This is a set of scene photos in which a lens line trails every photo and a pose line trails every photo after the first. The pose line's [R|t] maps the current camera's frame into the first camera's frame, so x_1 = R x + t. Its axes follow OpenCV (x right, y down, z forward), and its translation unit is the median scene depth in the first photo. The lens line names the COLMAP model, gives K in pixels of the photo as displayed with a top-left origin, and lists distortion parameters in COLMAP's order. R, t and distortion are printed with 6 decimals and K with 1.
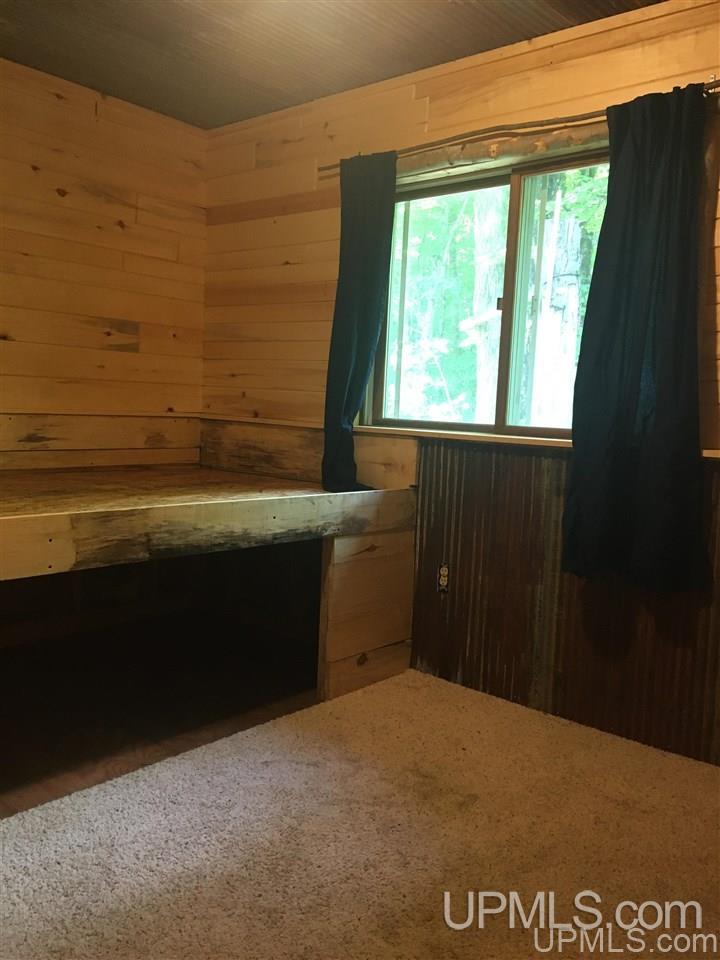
lens RADIAL K [[818.7, 0, 367.0], [0, 818.7, 479.1], [0, 0, 1]] dist [0.082077, -0.111269]
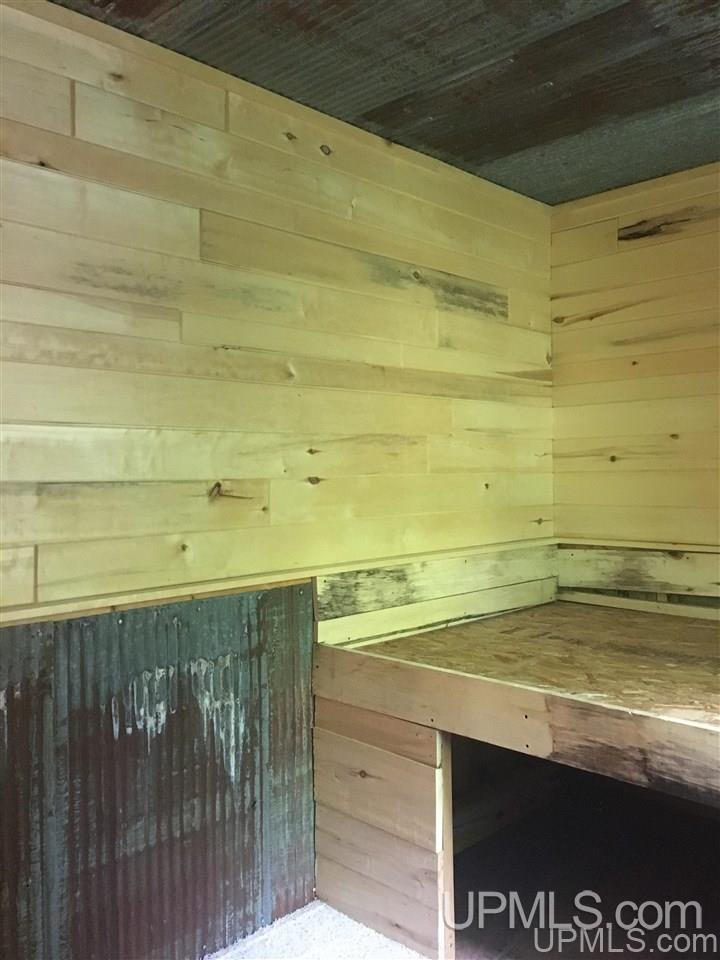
lens RADIAL K [[818.7, 0, 360.1], [0, 818.7, 477.8], [0, 0, 1]] dist [0.082077, -0.111269]
pose [[-0.070483, -0.033790, -0.996941, 0.261627], [-0.085938, 0.995916, -0.027679, -0.070242], [0.993804, 0.083724, -0.073099, 0.402172]]
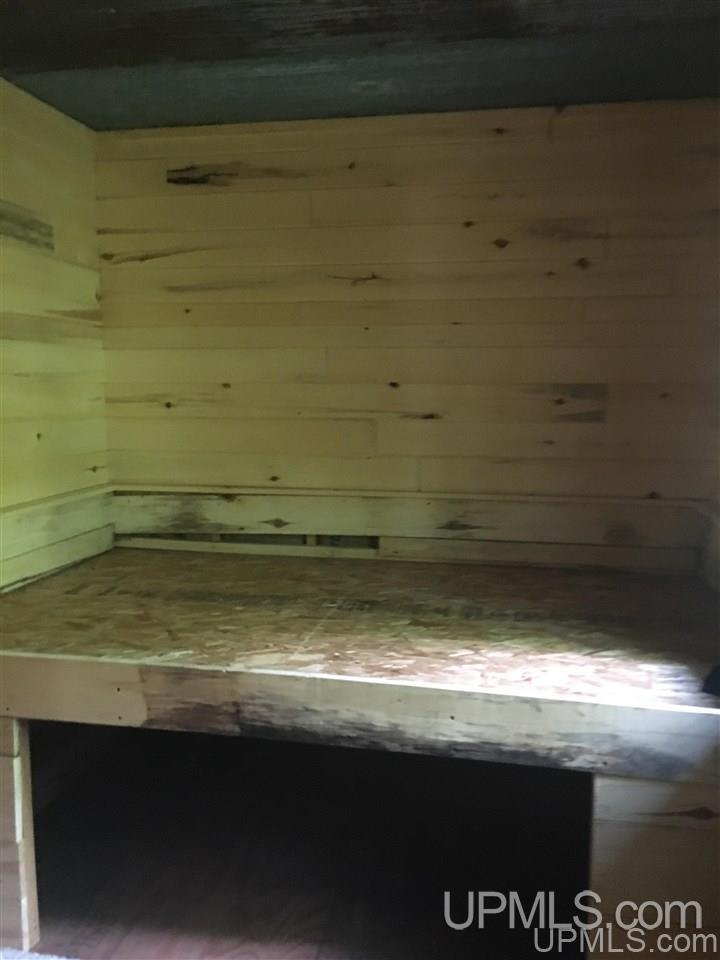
lens RADIAL K [[818.7, 0, 360.9], [0, 818.7, 475.8], [0, 0, 1]] dist [0.082077, -0.111269]
pose [[0.490962, 0.059743, -0.869130, 0.246630], [-0.063851, 0.997430, 0.032494, -0.097255], [0.868838, 0.039542, 0.493515, 0.361072]]
